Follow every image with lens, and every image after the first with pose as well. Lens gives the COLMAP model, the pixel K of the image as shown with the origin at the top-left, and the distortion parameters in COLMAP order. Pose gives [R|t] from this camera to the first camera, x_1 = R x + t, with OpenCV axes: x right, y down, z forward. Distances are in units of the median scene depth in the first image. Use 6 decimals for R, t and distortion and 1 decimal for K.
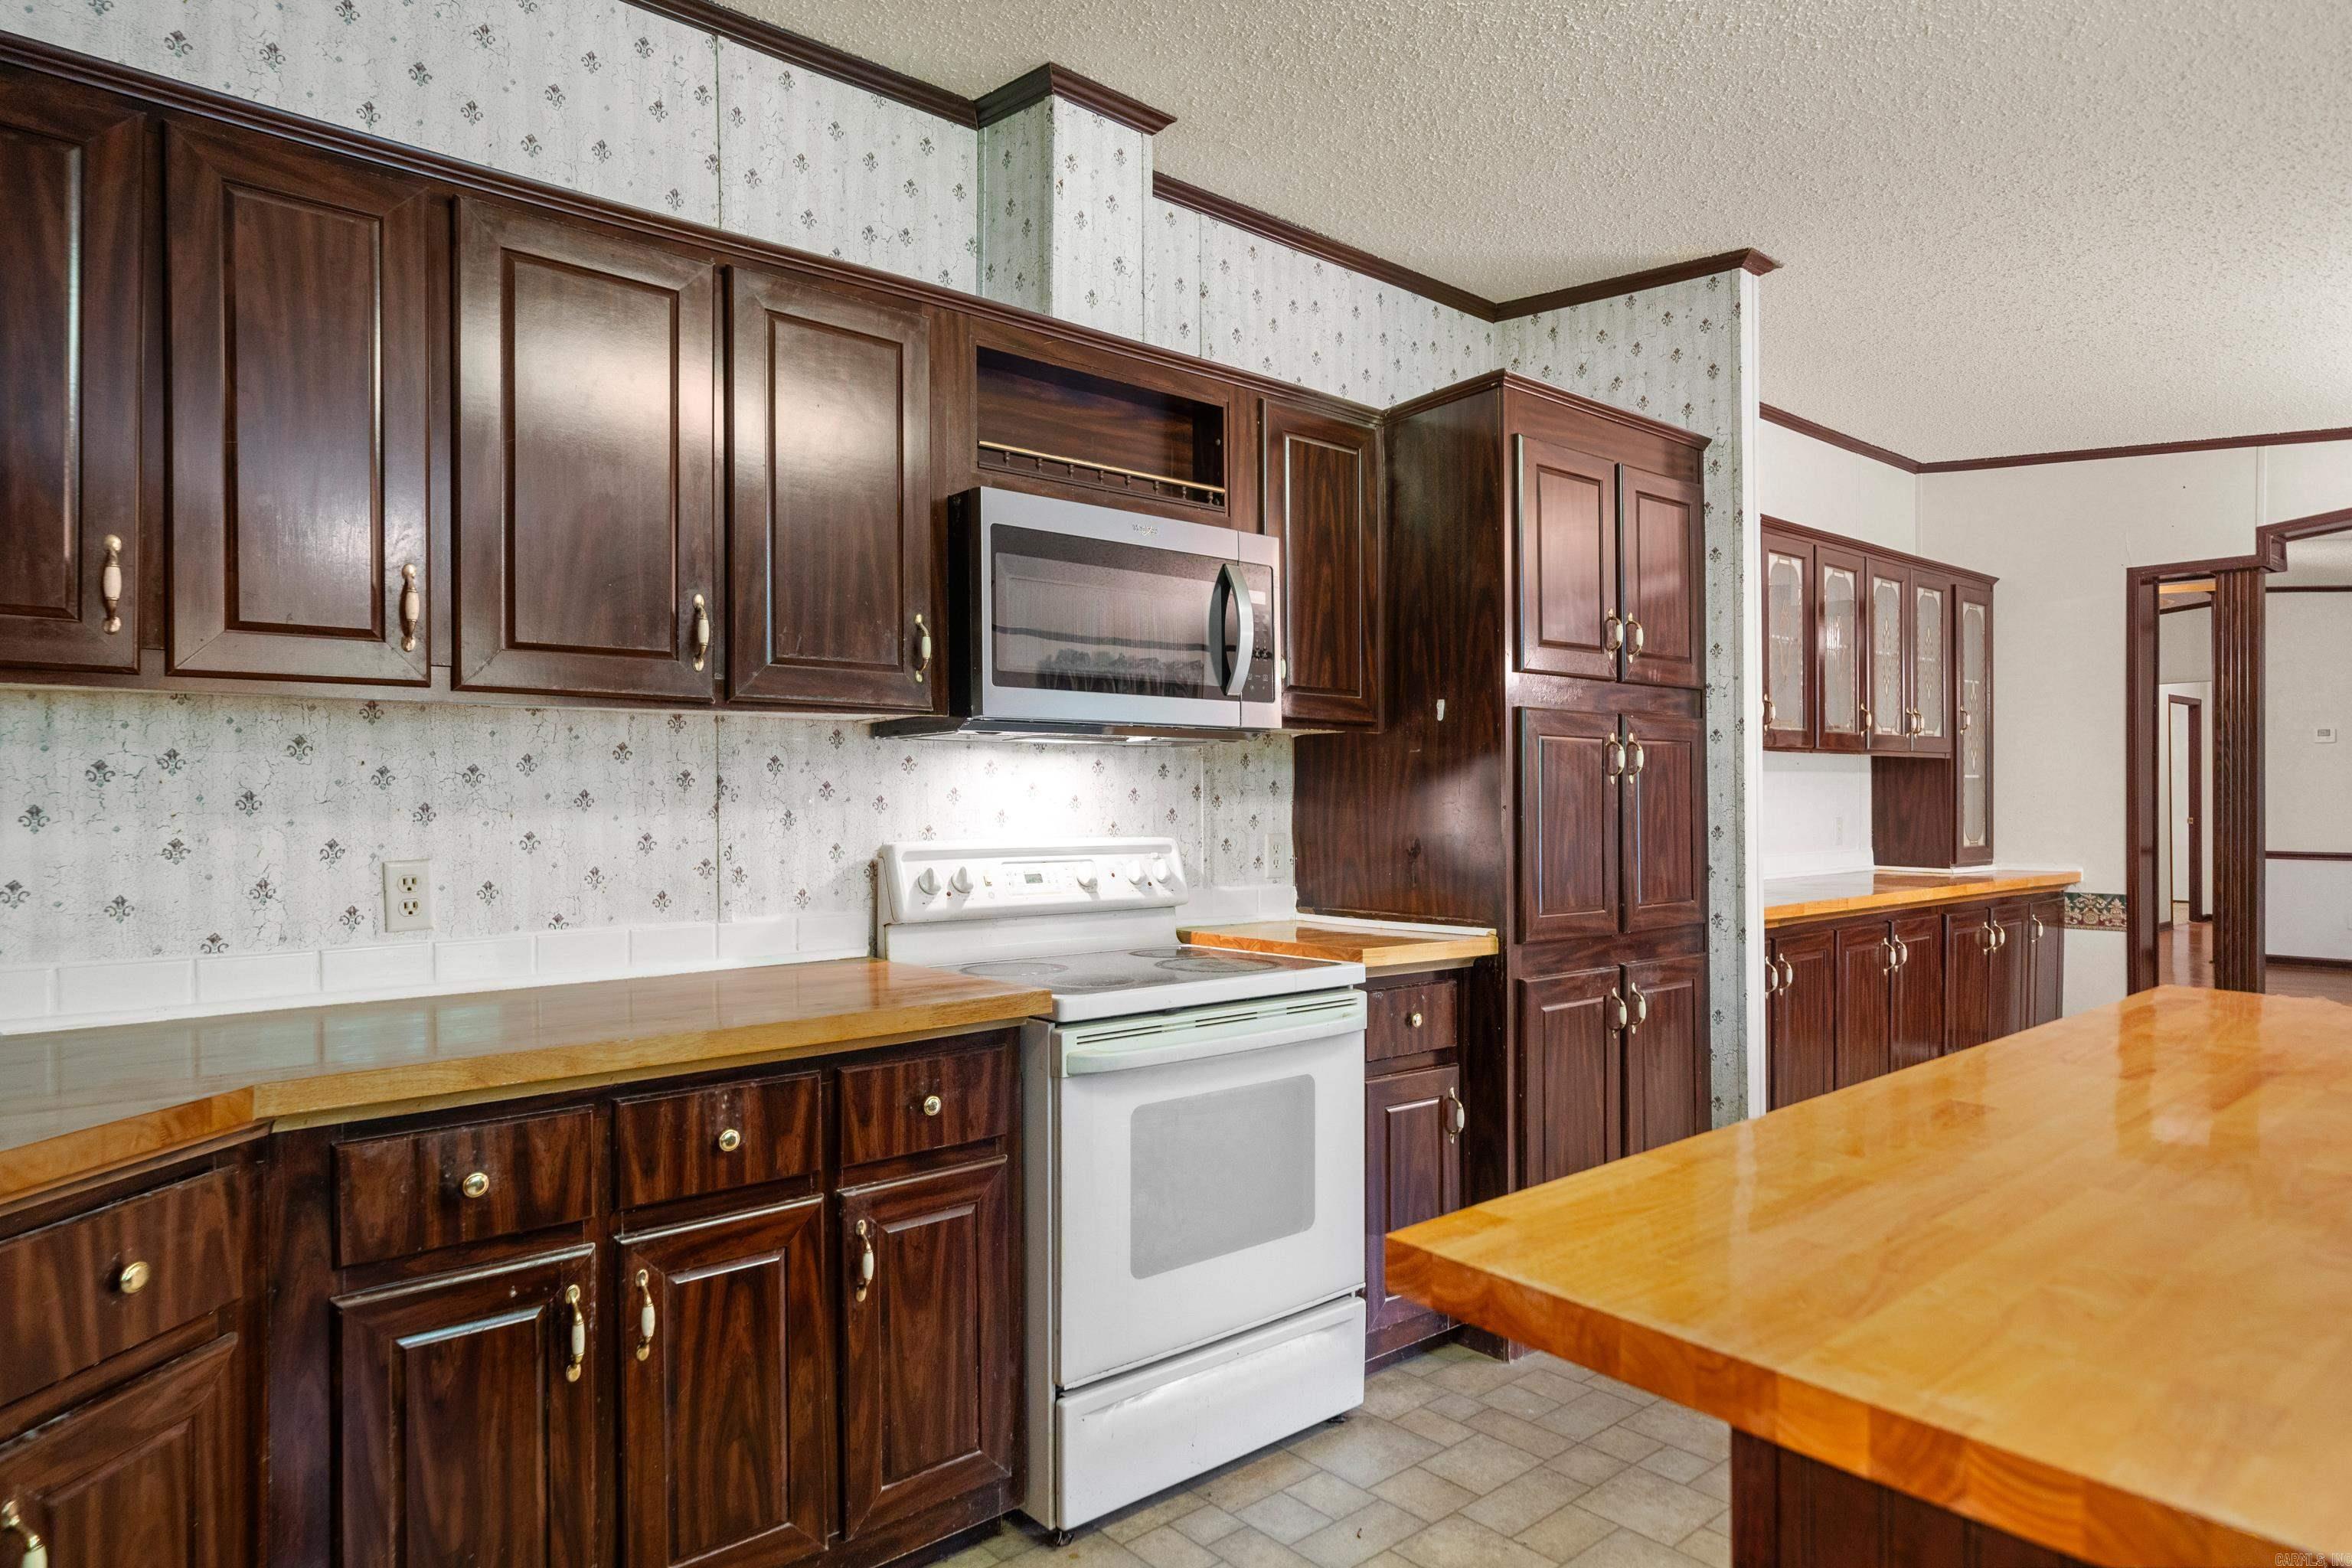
lens RADIAL K [[1345.0, 0, 1173.0], [0, 1345.0, 799.4], [0, 0, 1]] dist [0.002771, 0.001312]
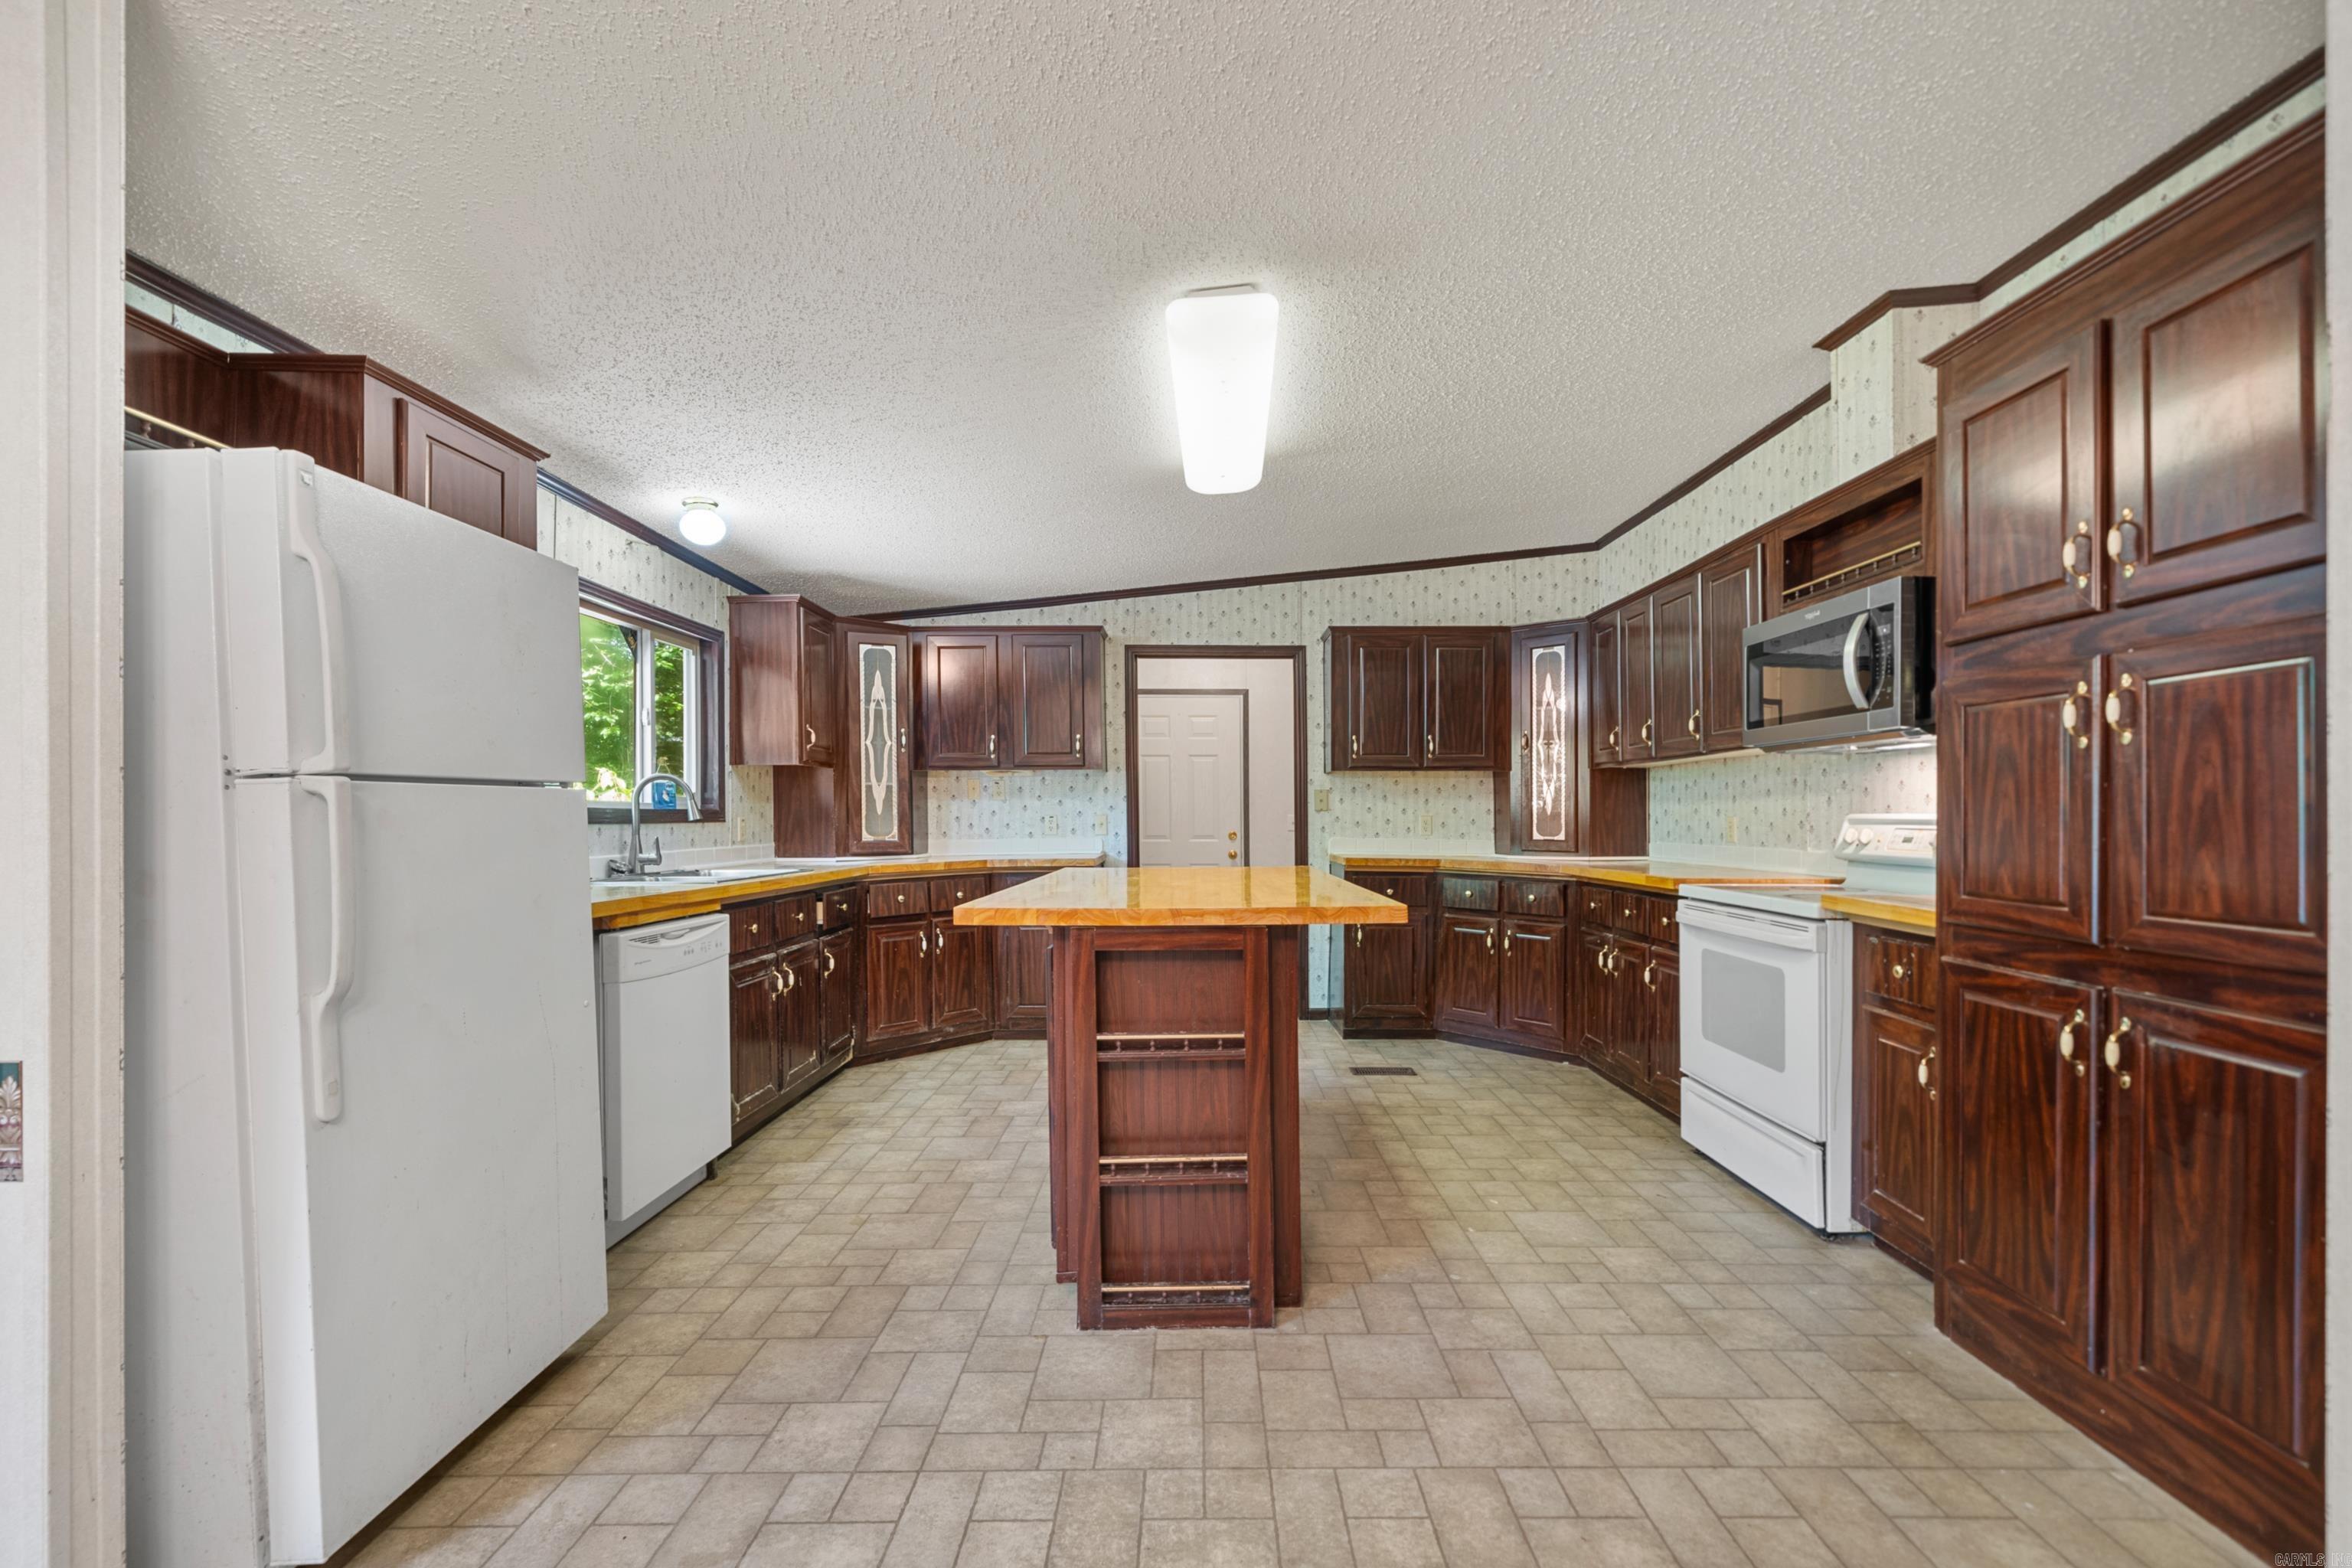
lens RADIAL K [[941.2, 0, 1215.6], [0, 941.2, 817.4], [0, 0, 1]] dist [-0.008865, 0.000071]
pose [[-0.628056, 0.003919, -0.778158, 1.181972], [0.000607, 0.999989, 0.004545, 0.029048], [0.778168, 0.002382, -0.628052, 1.057618]]
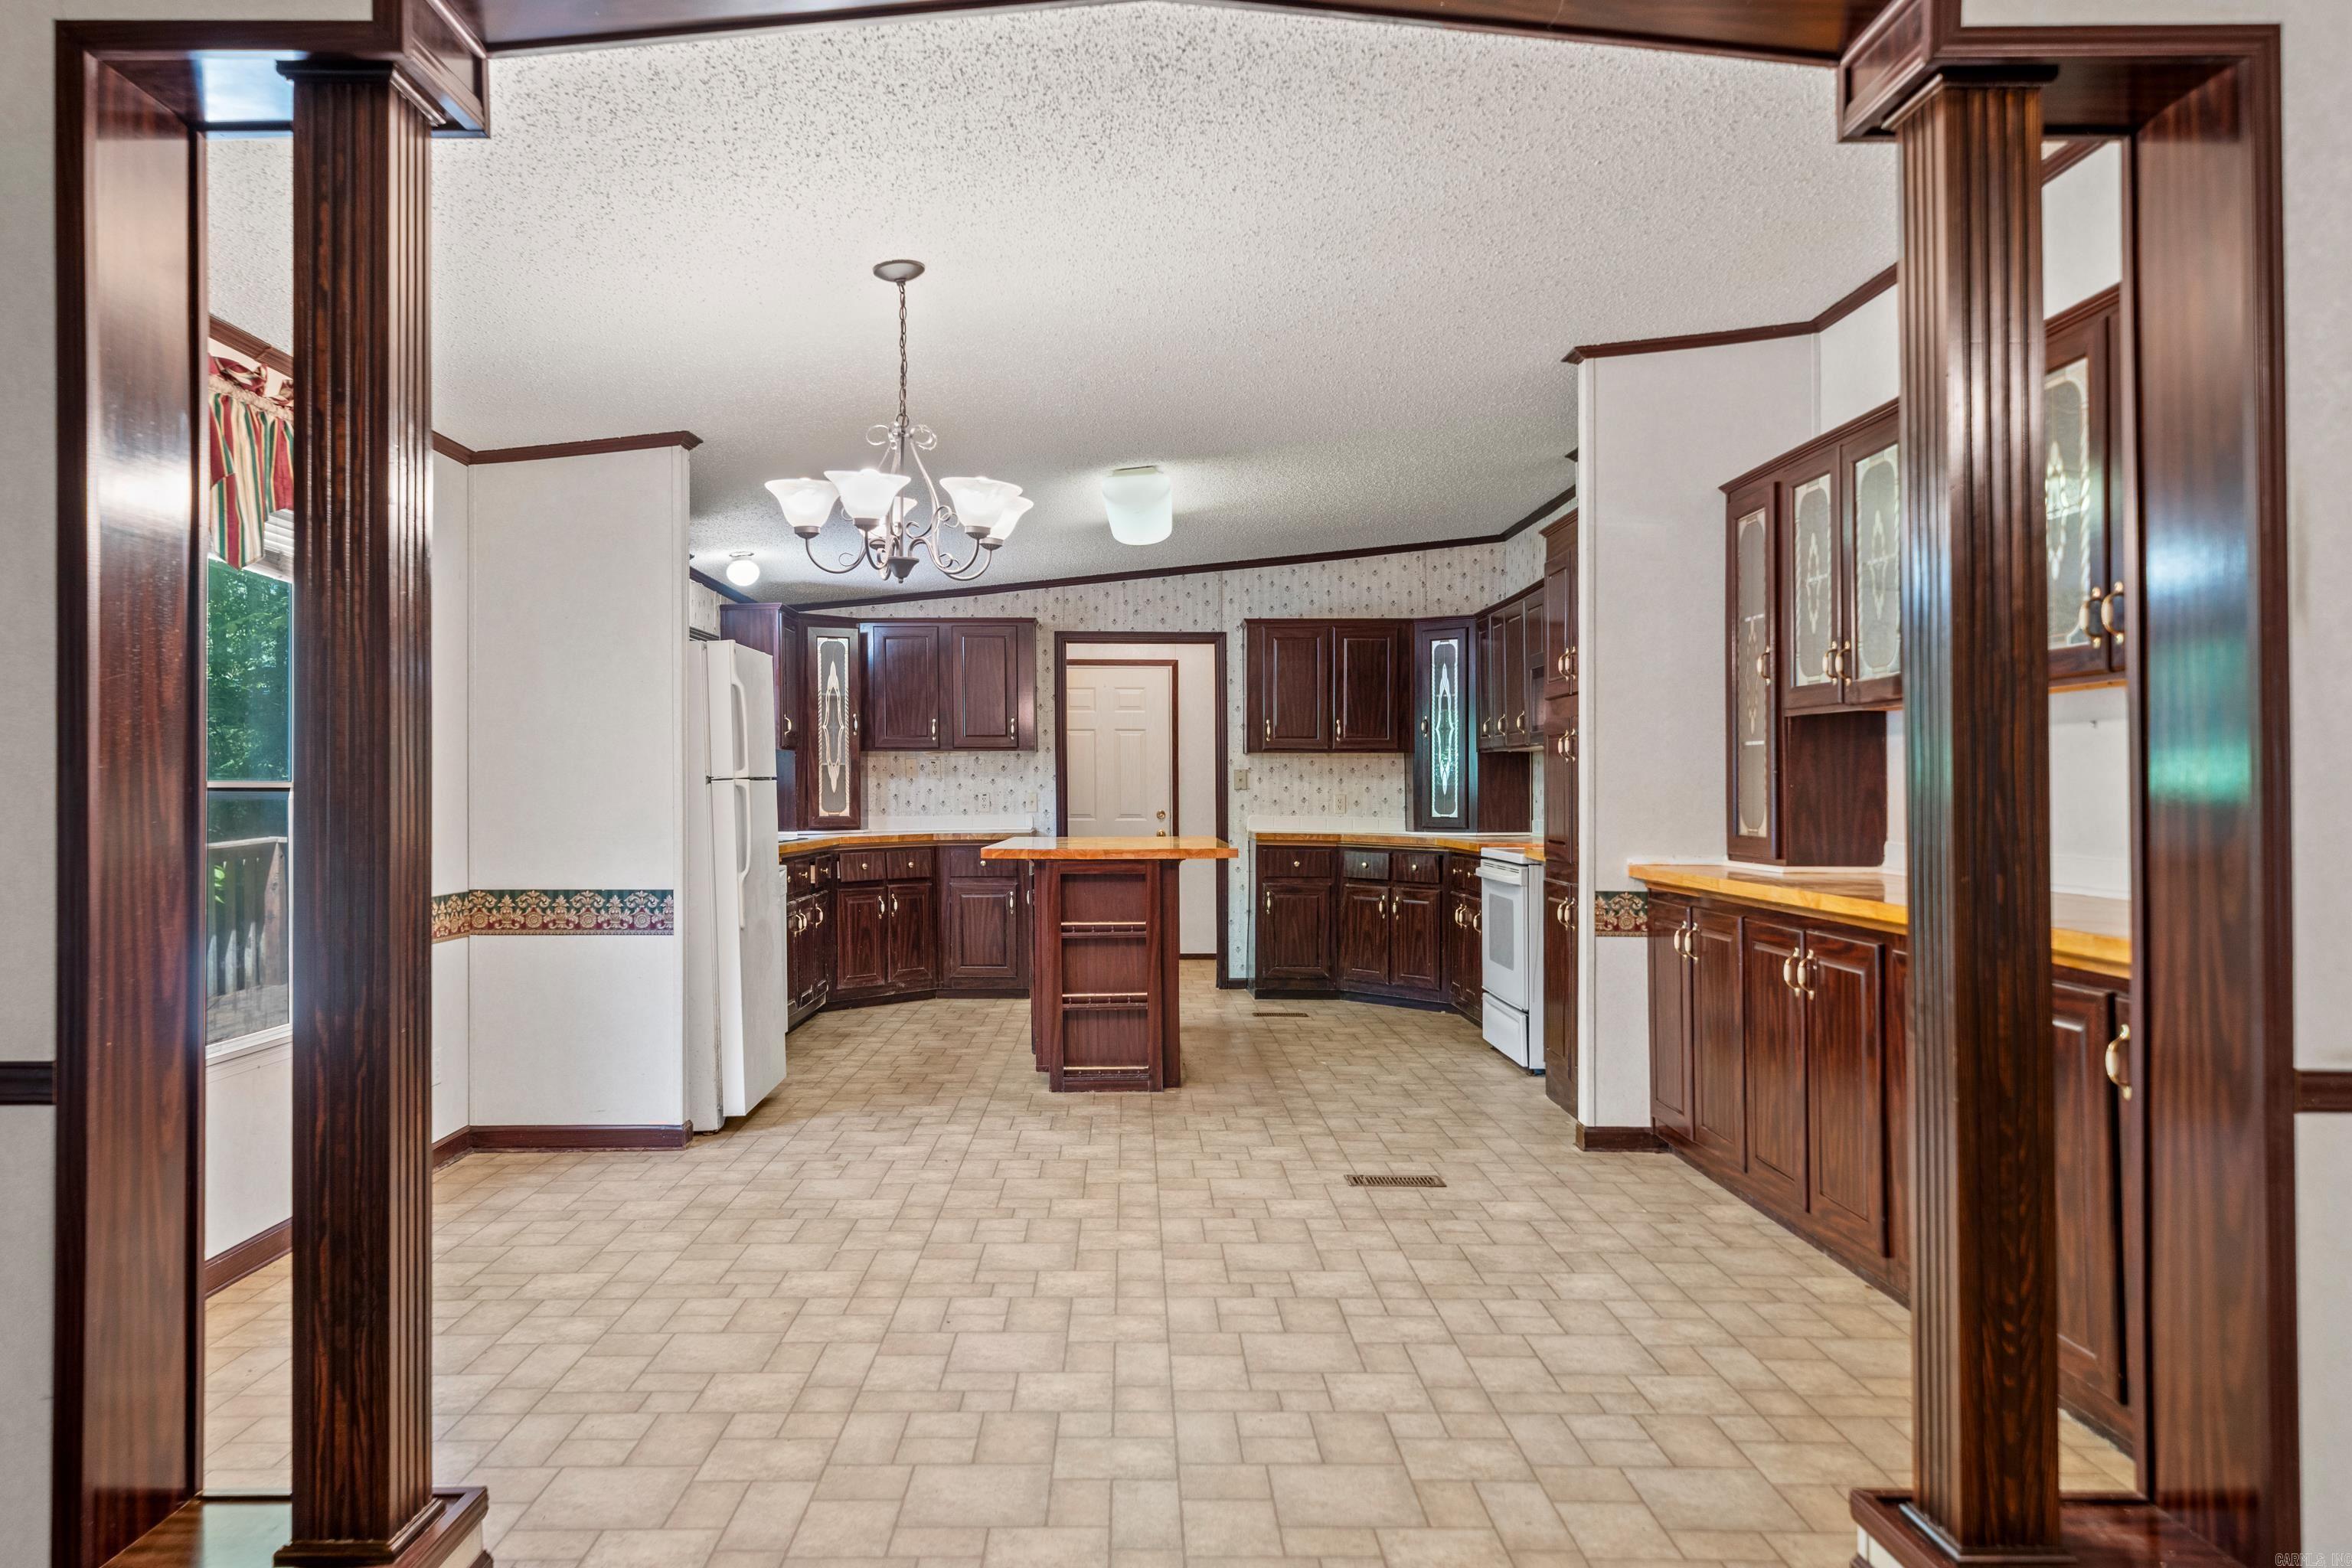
lens RADIAL K [[1581.1, 0, 1150.9], [0, 1581.1, 783.8], [0, 0, 1]] dist [-0.006863, 0.002010]
pose [[-0.631591, -0.001303, -0.775301, 2.285223], [-0.002408, 0.999997, 0.000281, 0.011799], [0.775298, 0.002045, -0.631592, 1.998119]]
